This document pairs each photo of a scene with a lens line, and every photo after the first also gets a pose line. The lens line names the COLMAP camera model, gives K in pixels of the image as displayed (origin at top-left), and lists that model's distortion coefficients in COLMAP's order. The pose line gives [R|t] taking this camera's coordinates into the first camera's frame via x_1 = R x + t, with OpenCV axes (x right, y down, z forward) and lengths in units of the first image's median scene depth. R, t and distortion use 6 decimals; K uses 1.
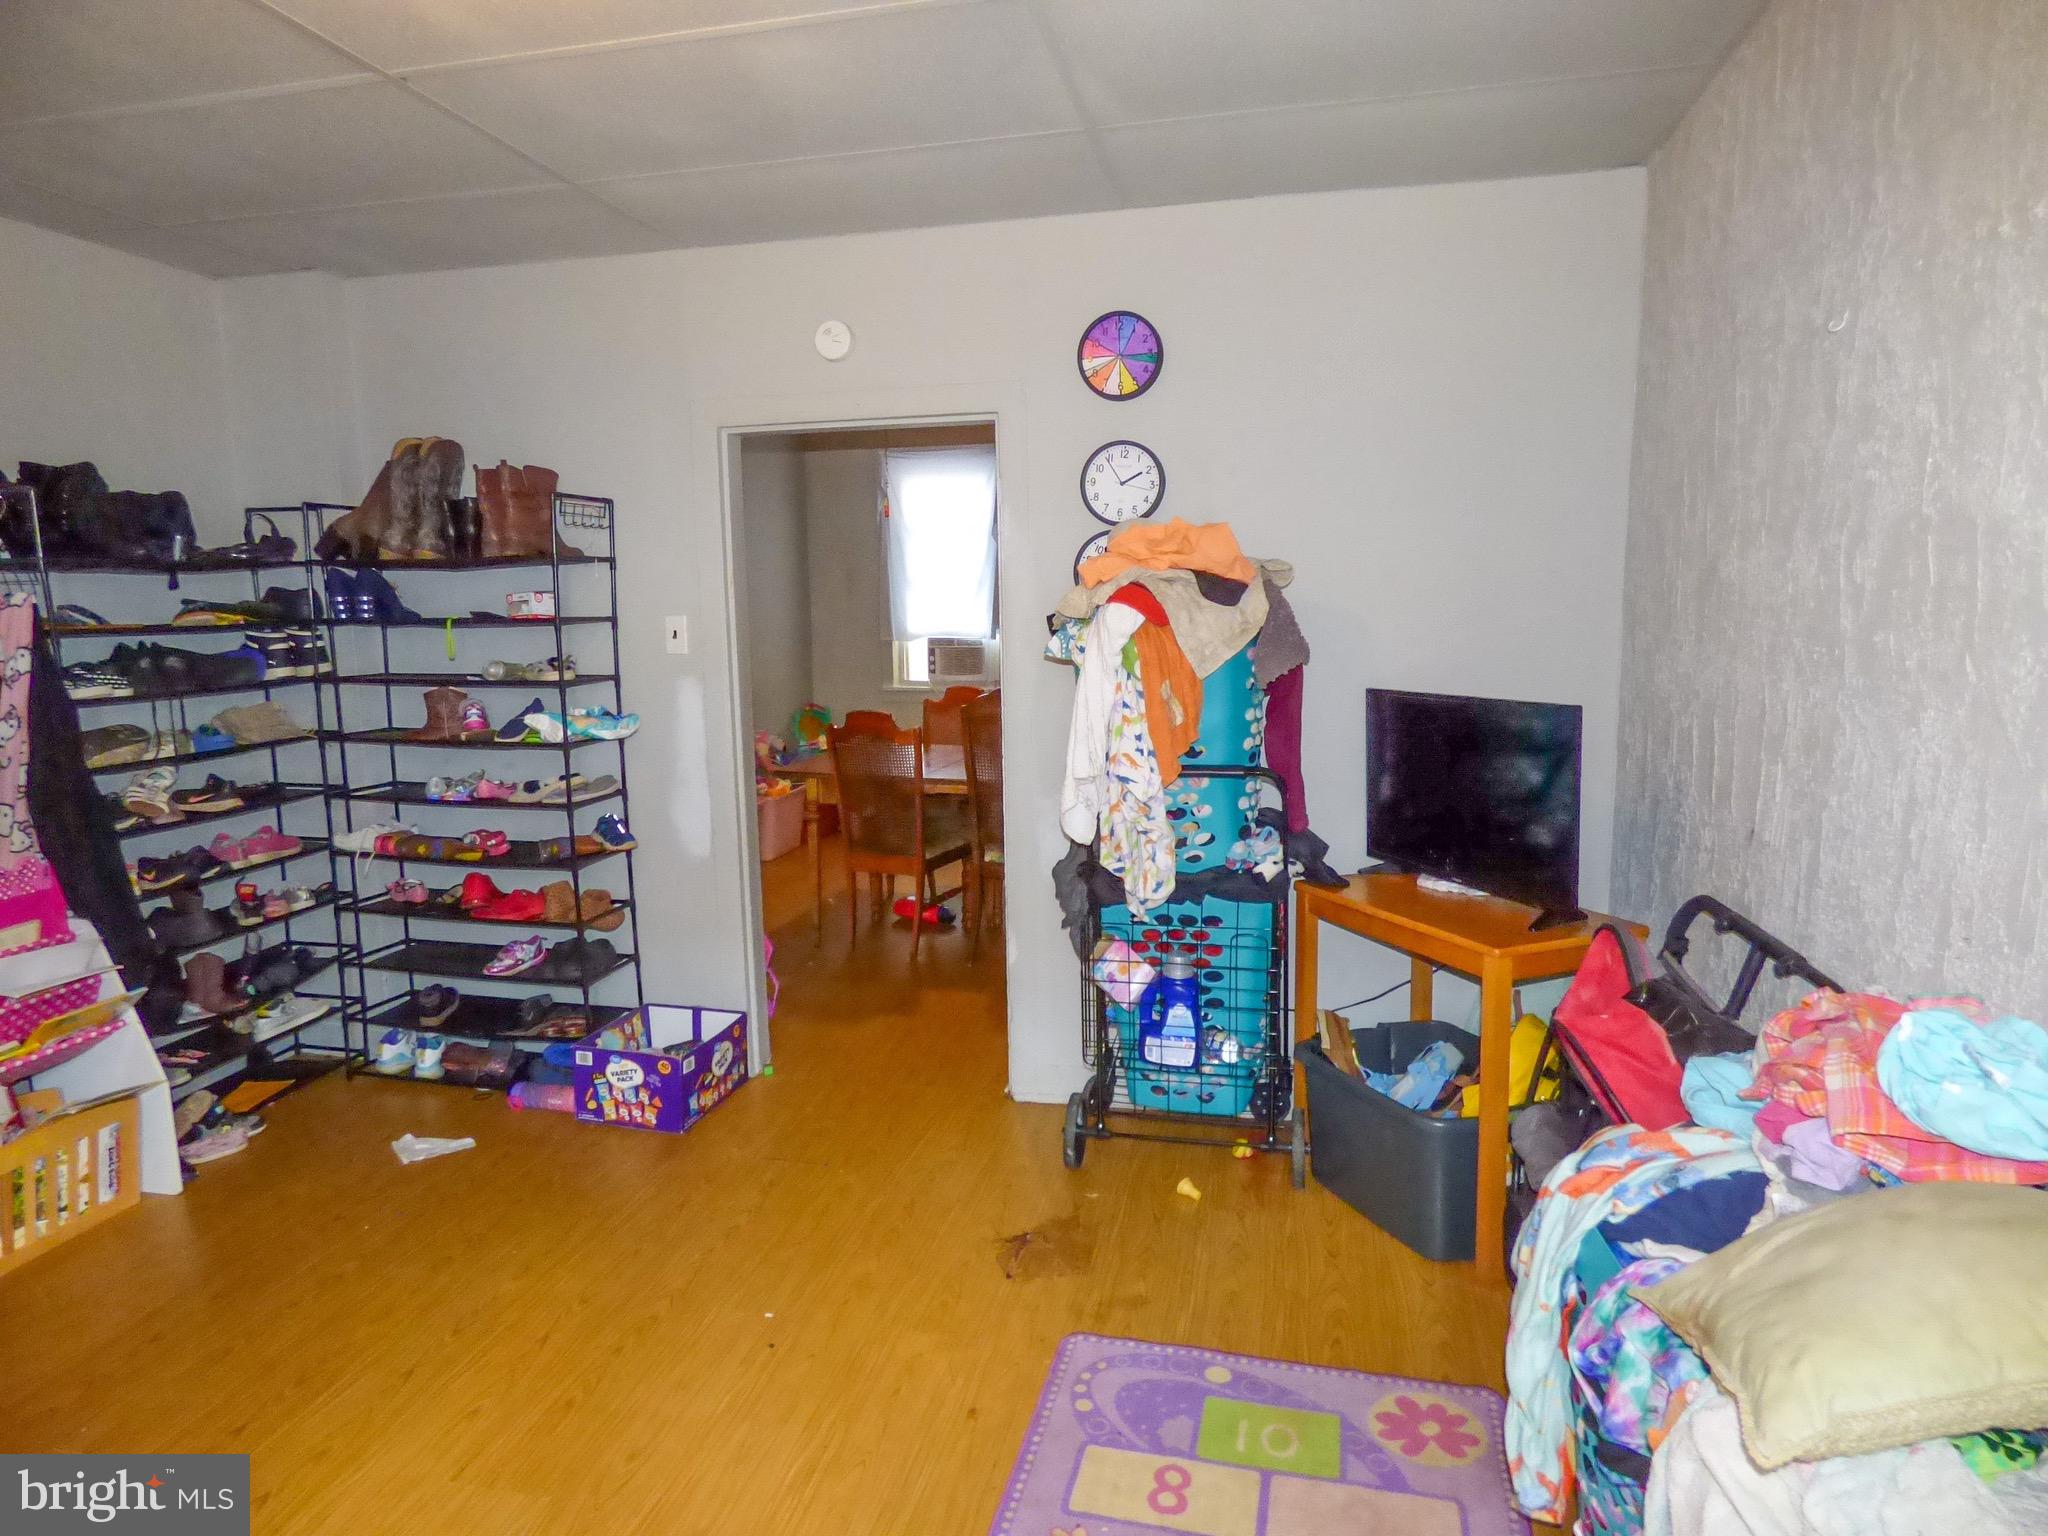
lens RADIAL K [[1219.5, 0, 1021.4], [0, 1219.5, 763.3], [0, 0, 1]] dist [-0.012143, 0.000261]
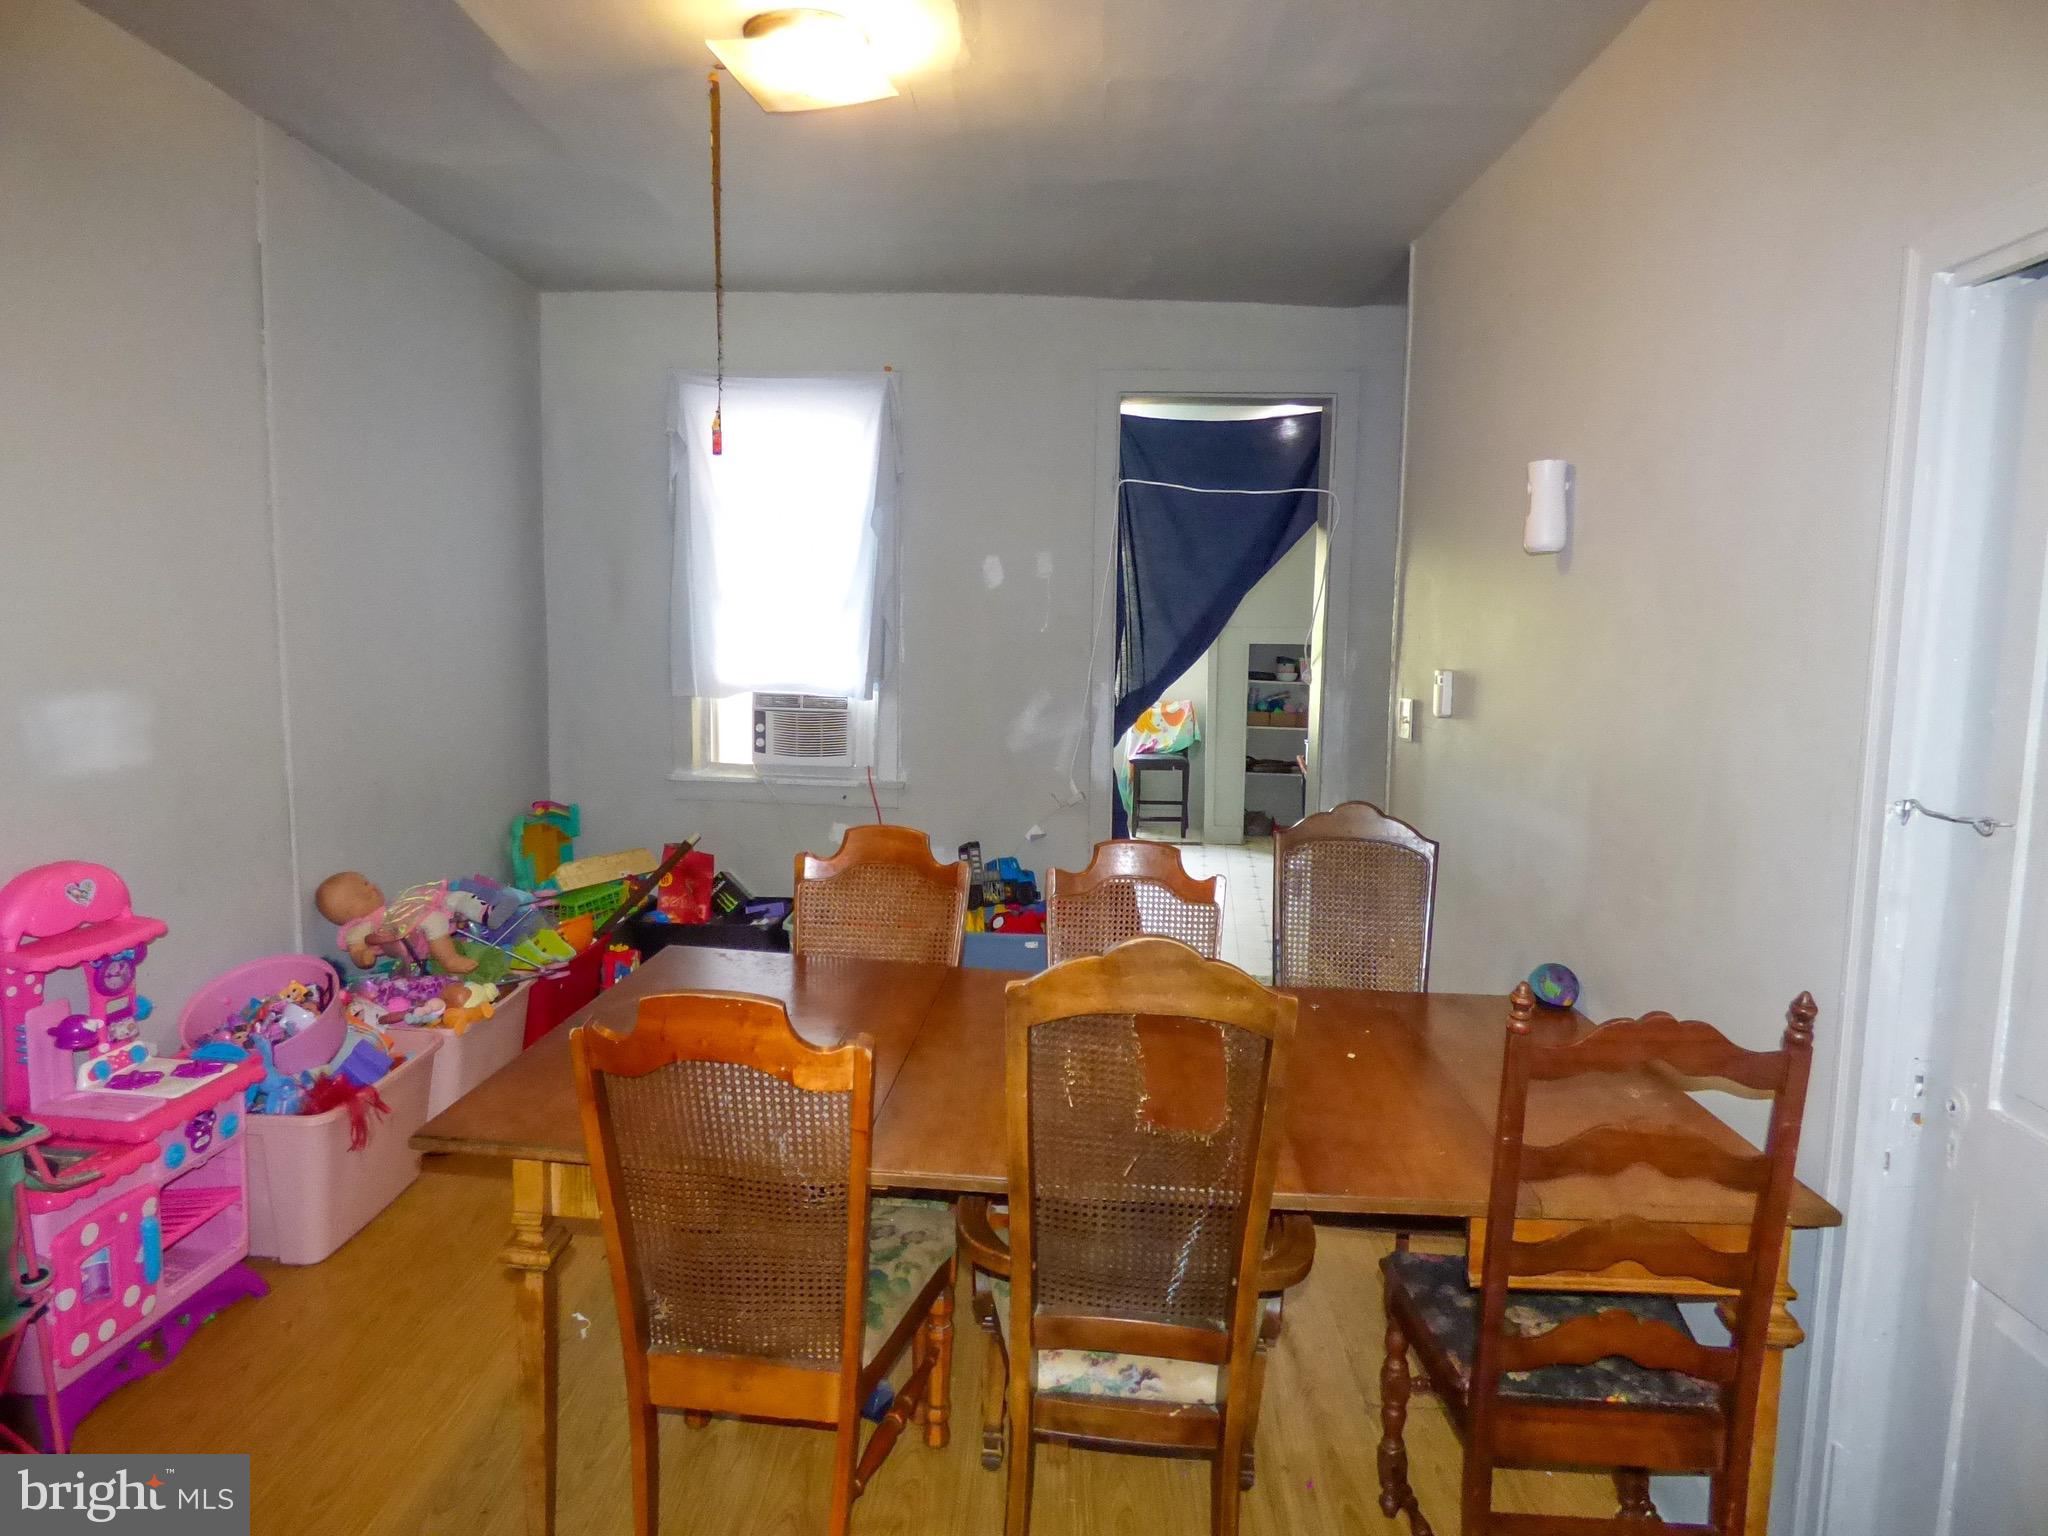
lens RADIAL K [[1219.5, 0, 1017.9], [0, 1219.5, 768.6], [0, 0, 1]] dist [-0.012143, 0.000261]
pose [[0.981505, 0.012462, 0.191029, -0.146536], [-0.008674, 0.999749, -0.020653, -0.126878], [-0.191238, 0.018614, 0.981367, 0.905896]]
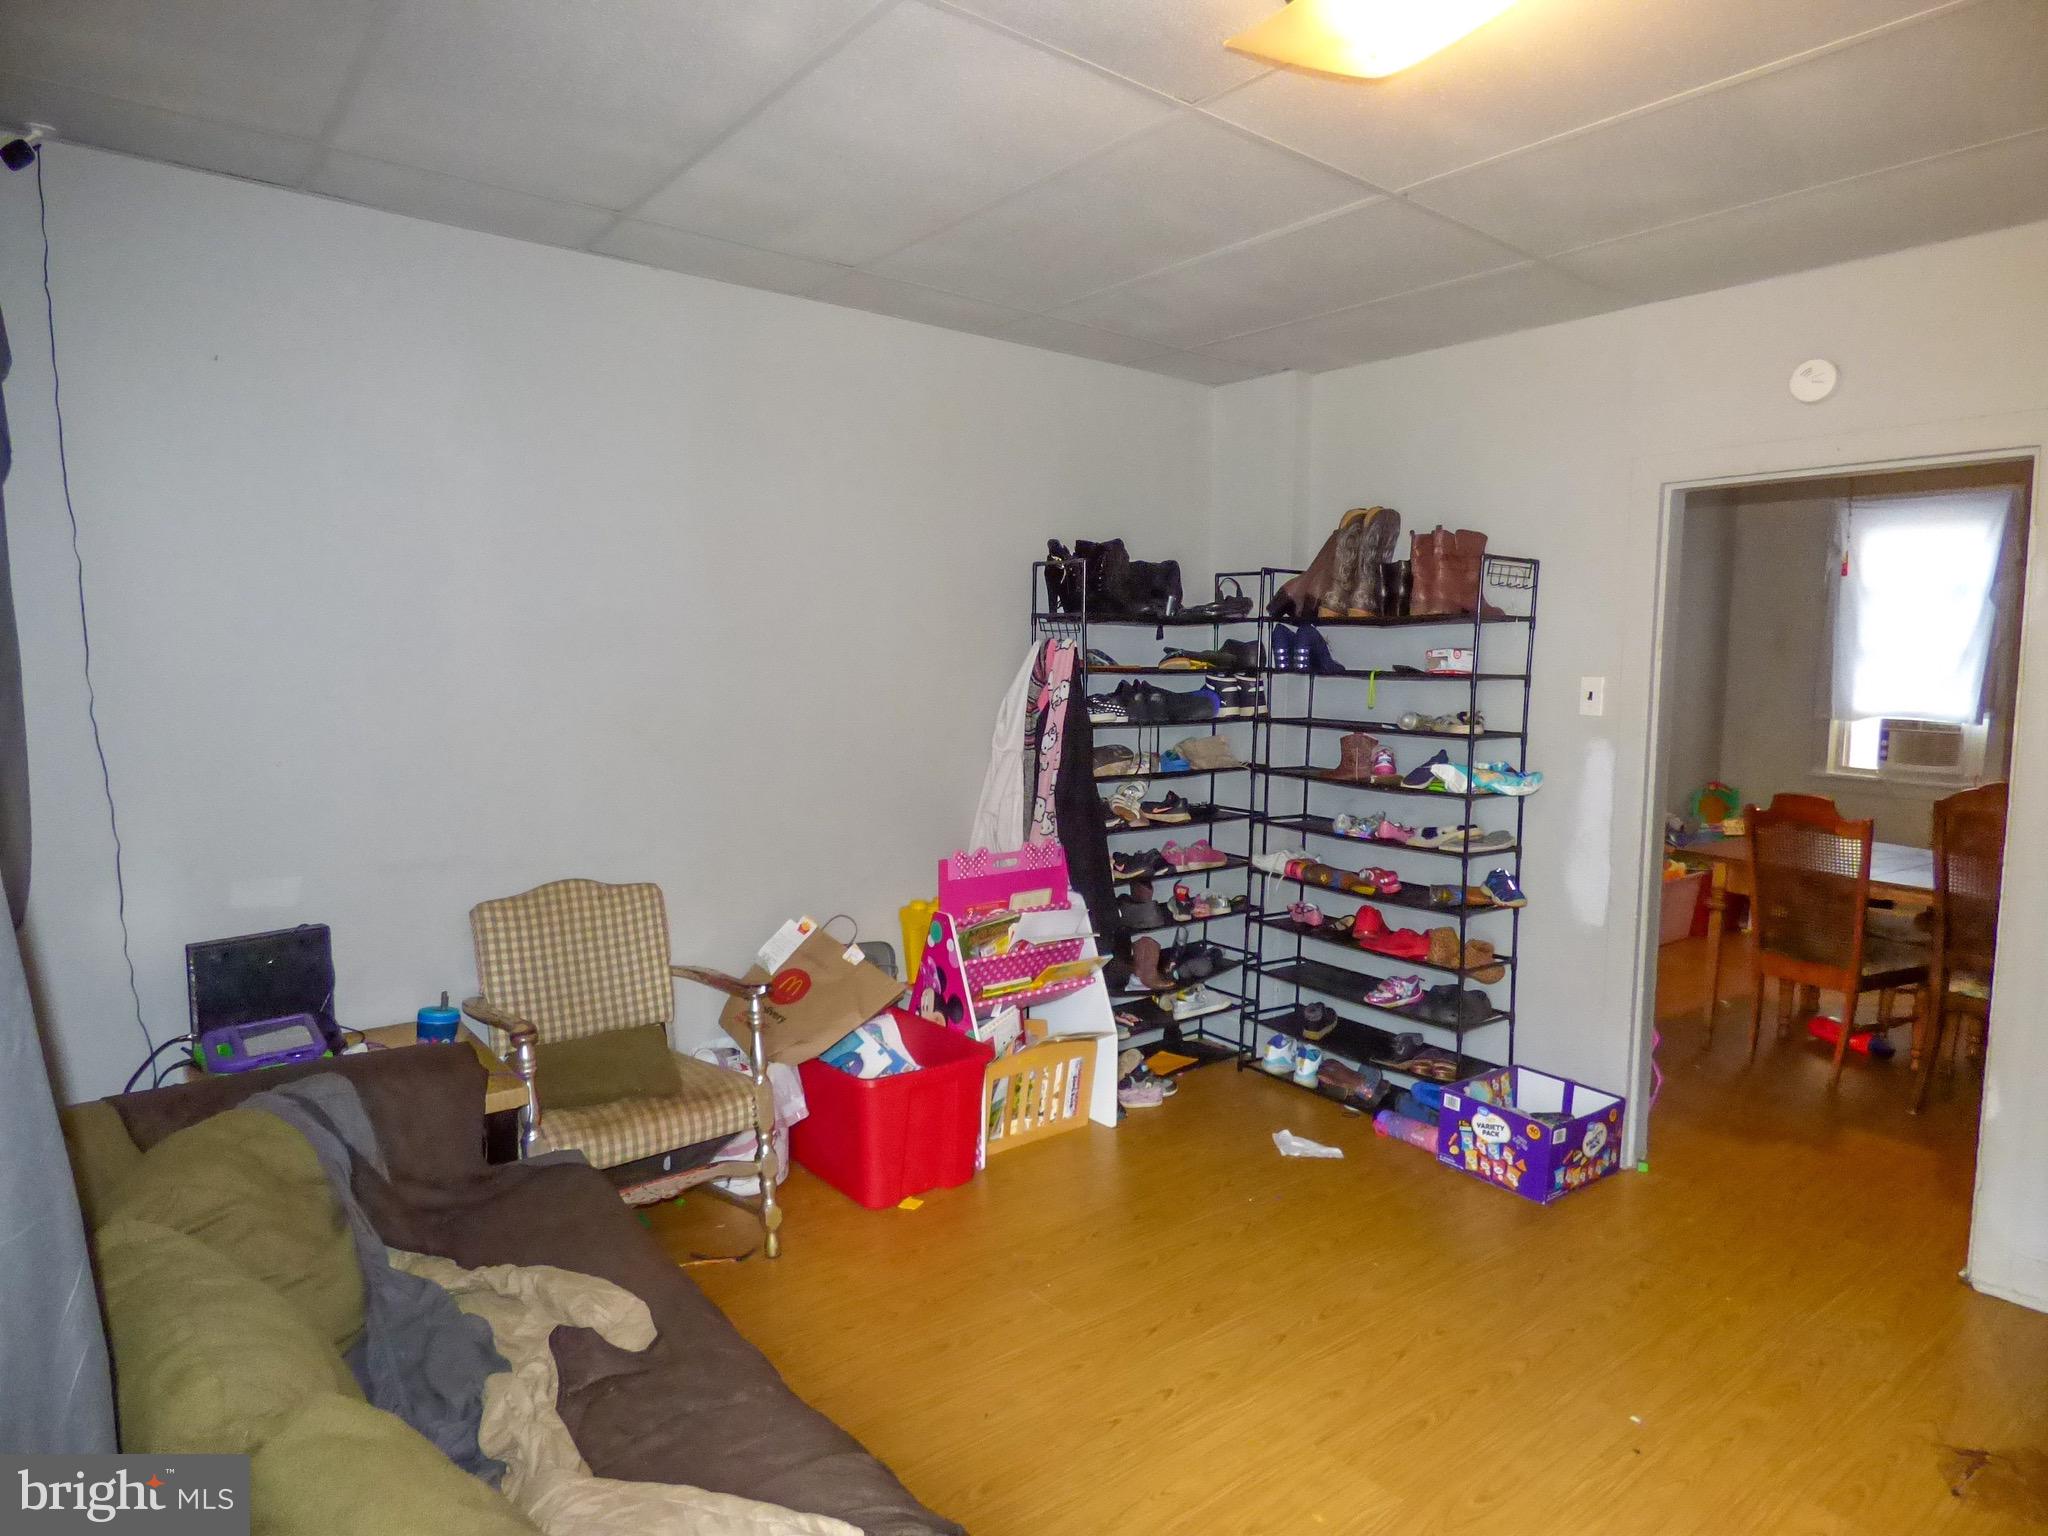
lens RADIAL K [[1219.5, 0, 1017.2], [0, 1219.5, 762.3], [0, 0, 1]] dist [-0.012143, 0.000261]
pose [[0.773136, 0.081613, -0.628967, -0.021243], [-0.114101, 0.993404, -0.011354, 0.011303], [0.623892, 0.080544, 0.777349, -0.044606]]
